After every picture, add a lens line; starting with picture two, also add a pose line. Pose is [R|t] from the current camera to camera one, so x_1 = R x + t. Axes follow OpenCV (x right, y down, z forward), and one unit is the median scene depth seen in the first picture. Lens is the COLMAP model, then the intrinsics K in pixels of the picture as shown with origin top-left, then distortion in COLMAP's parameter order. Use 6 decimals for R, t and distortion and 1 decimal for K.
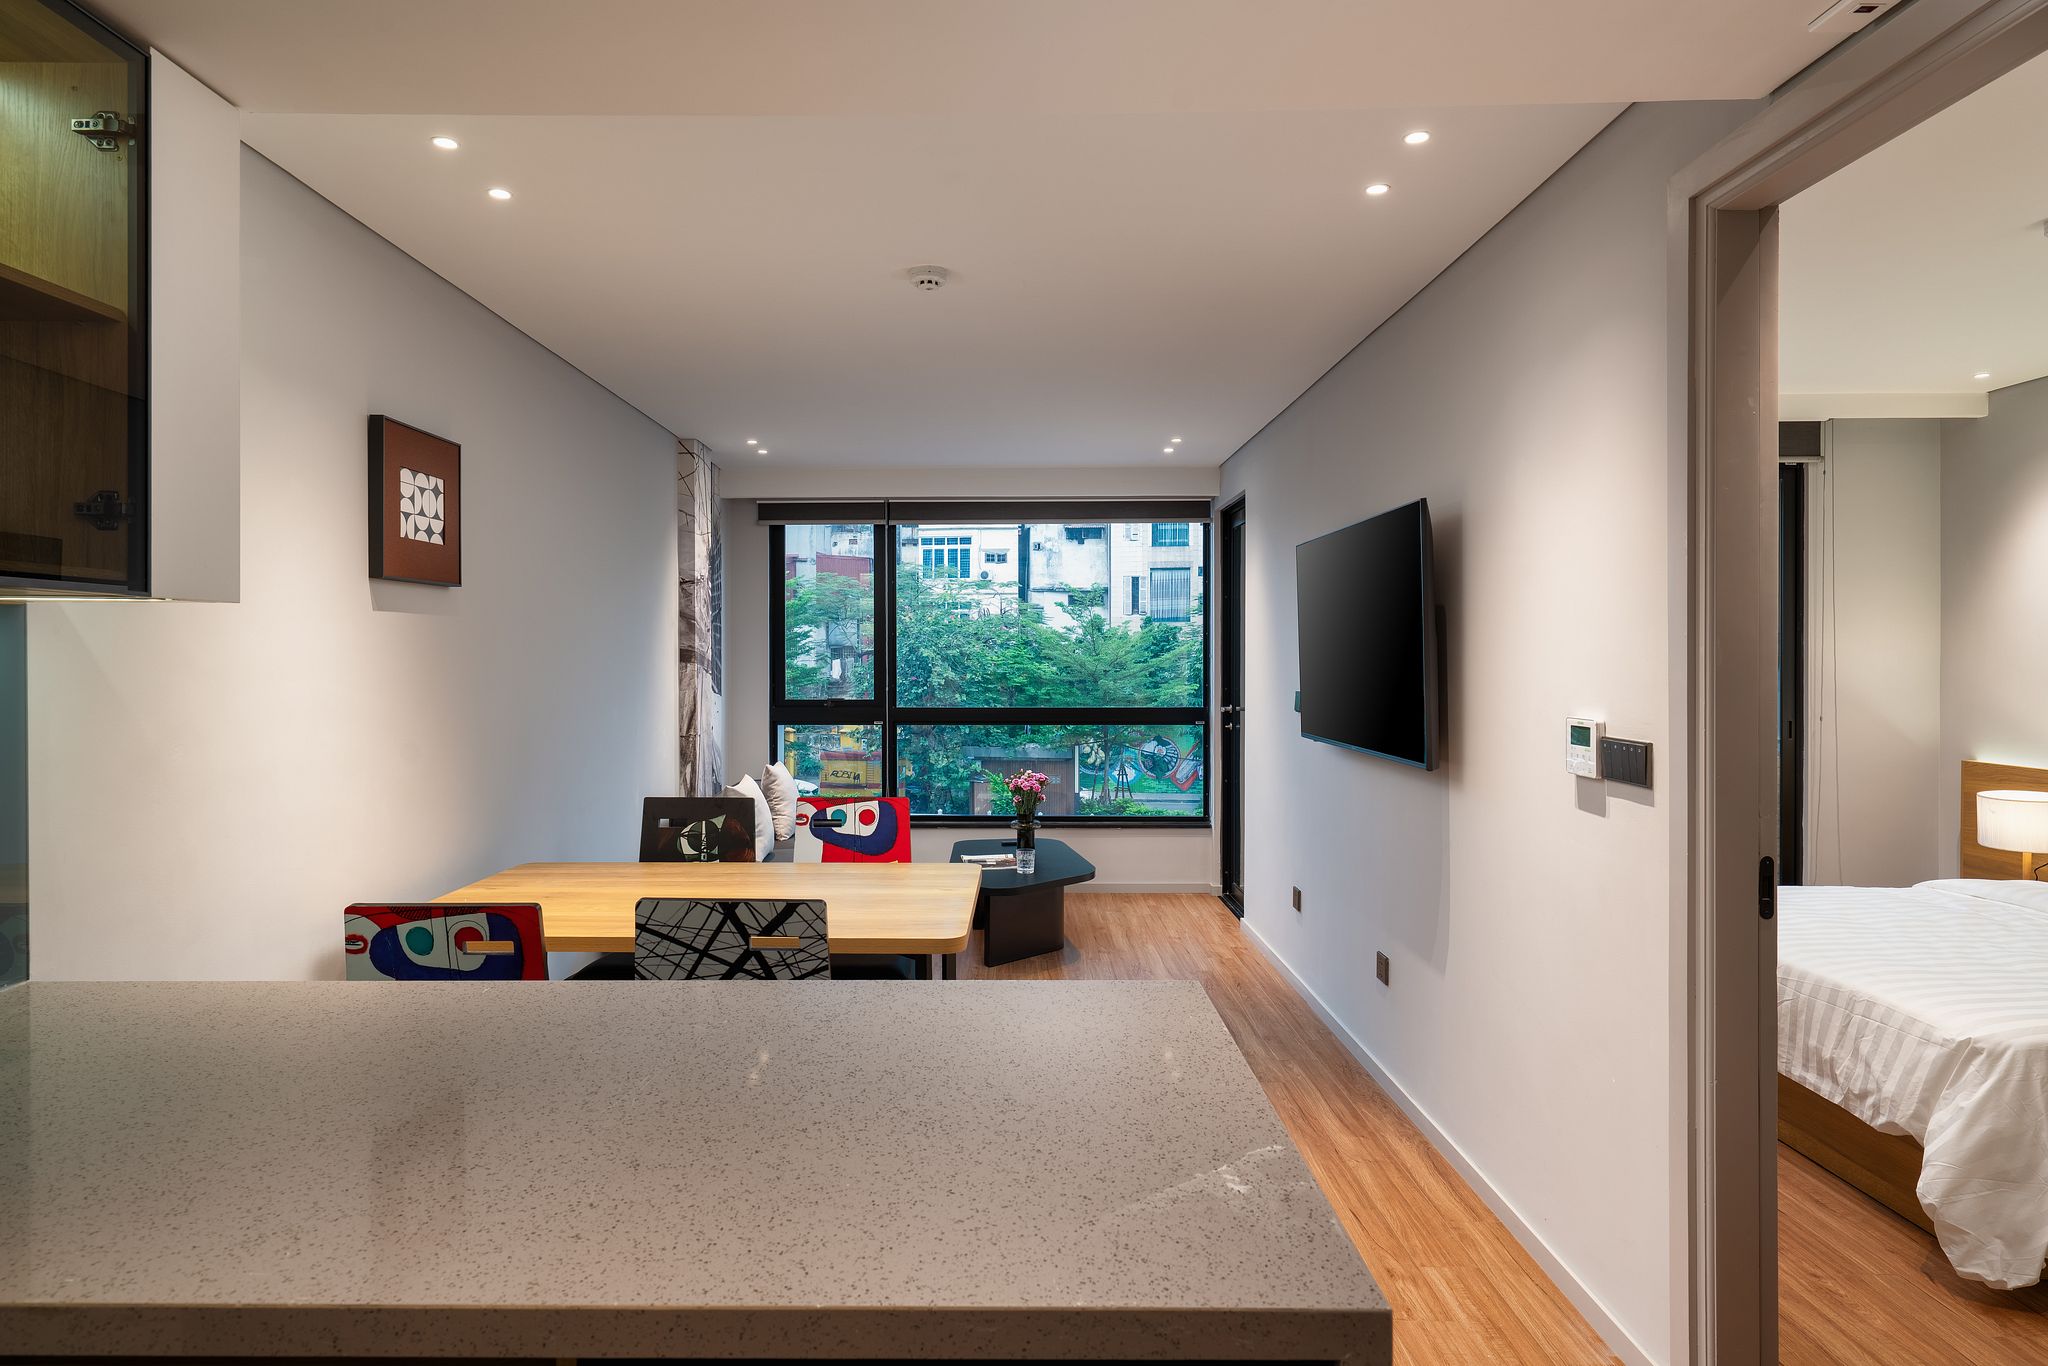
lens RADIAL K [[1121.8, 0, 1022.7], [0, 1121.8, 667.4], [0, 0, 1]] dist [0.004091, 0.000205]
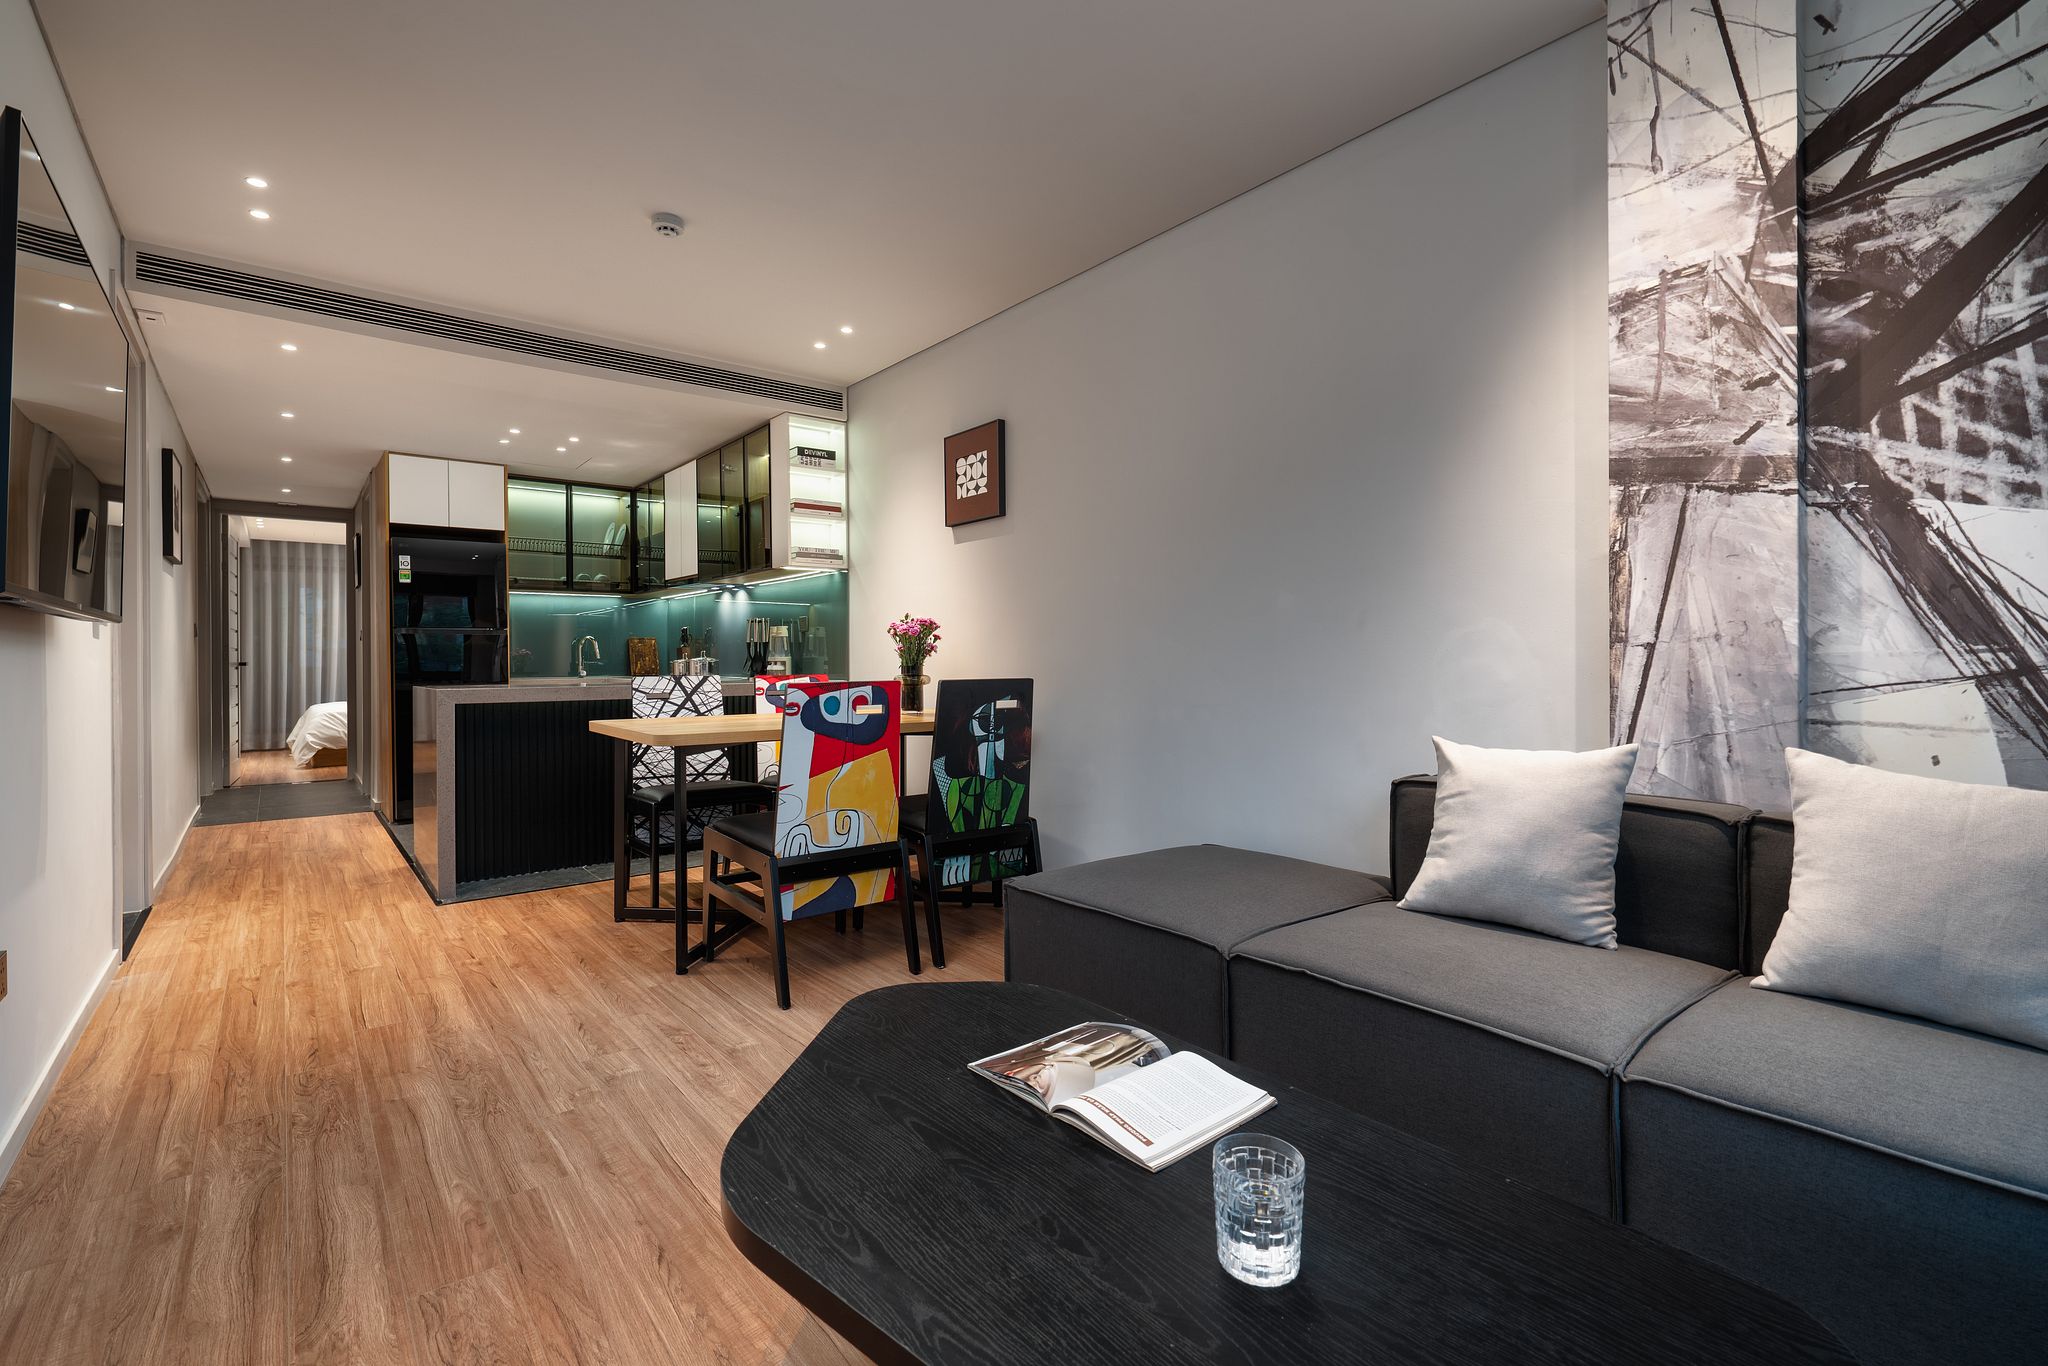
lens RADIAL K [[909.0, 0, 1011.5], [0, 909.0, 666.5], [0, 0, 1]] dist [-0.004266, 0.001247]
pose [[-0.790754, 0.008019, -0.612081, 0.209818], [0.000175, 0.999917, 0.012873, 0.107425], [0.612134, 0.010072, -0.790690, 1.884468]]
